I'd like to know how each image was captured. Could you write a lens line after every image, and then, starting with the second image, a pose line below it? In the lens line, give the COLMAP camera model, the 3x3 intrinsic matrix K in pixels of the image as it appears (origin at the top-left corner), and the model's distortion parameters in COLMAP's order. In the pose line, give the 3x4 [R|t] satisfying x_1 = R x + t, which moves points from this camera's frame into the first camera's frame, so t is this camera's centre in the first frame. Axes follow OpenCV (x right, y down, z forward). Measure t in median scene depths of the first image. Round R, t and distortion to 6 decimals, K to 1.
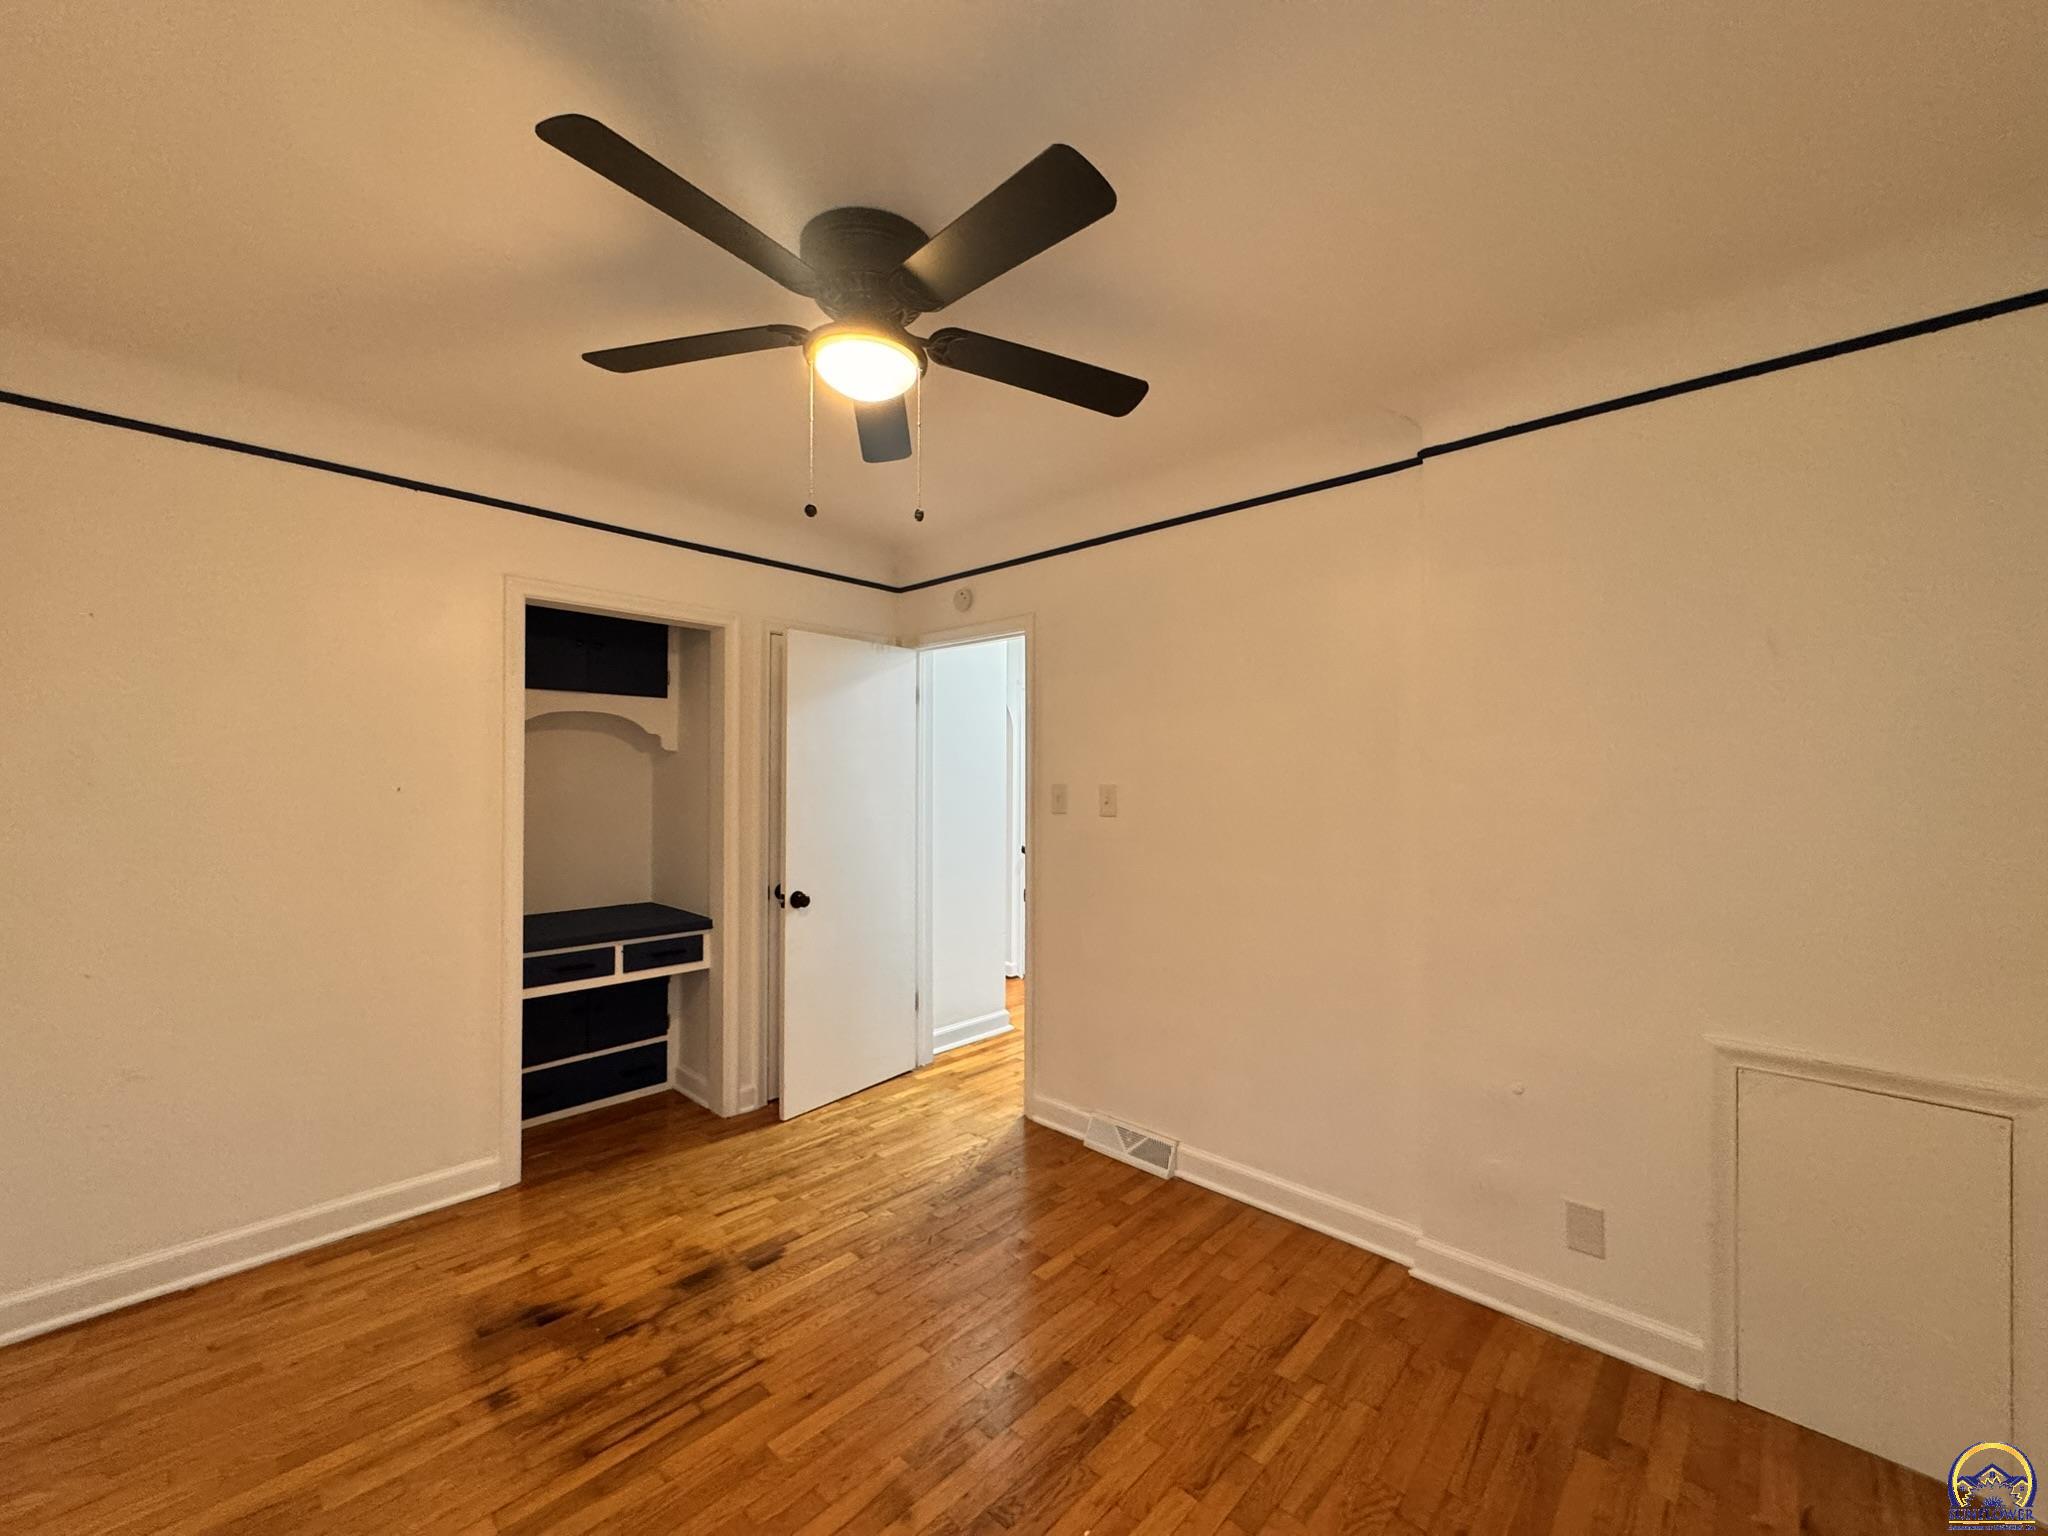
lens RADIAL K [[823.7, 0, 1027.6], [0, 823.7, 772.9], [0, 0, 1]] dist [-0.001897, -0.000137]
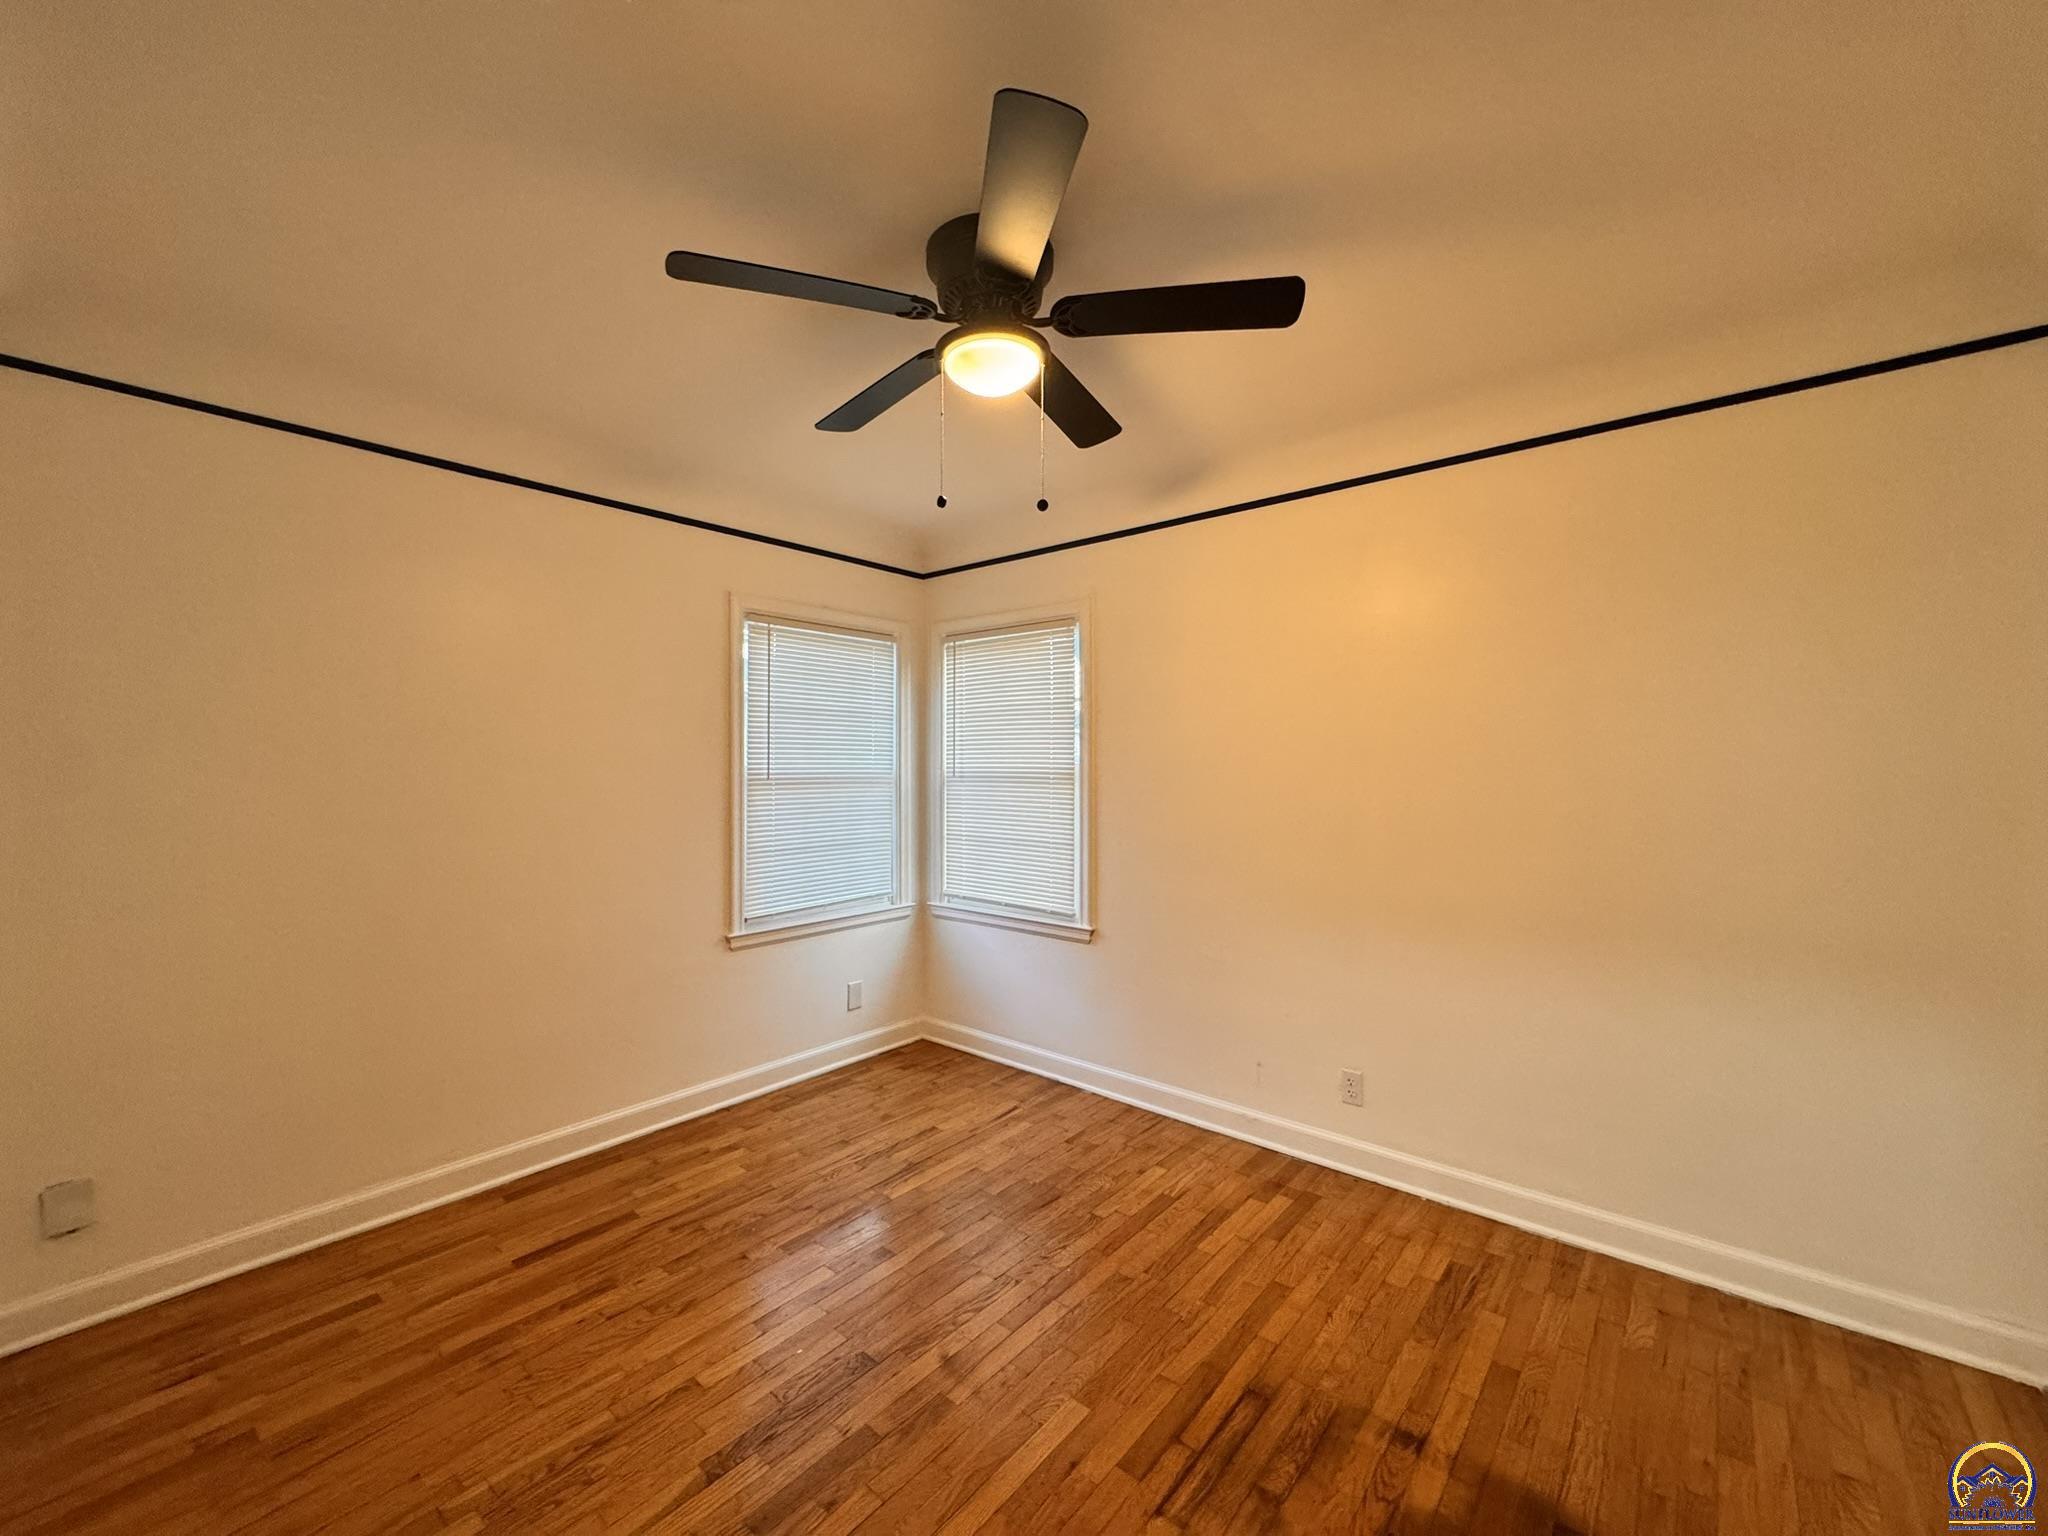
lens RADIAL K [[823.7, 0, 1031.0], [0, 823.7, 771.2], [0, 0, 1]] dist [-0.001897, -0.000137]
pose [[-0.998339, -0.004724, -0.057417, -0.097516], [-0.004399, 0.999974, -0.005777, 0.016998], [0.057443, -0.005515, -0.998334, 1.084789]]
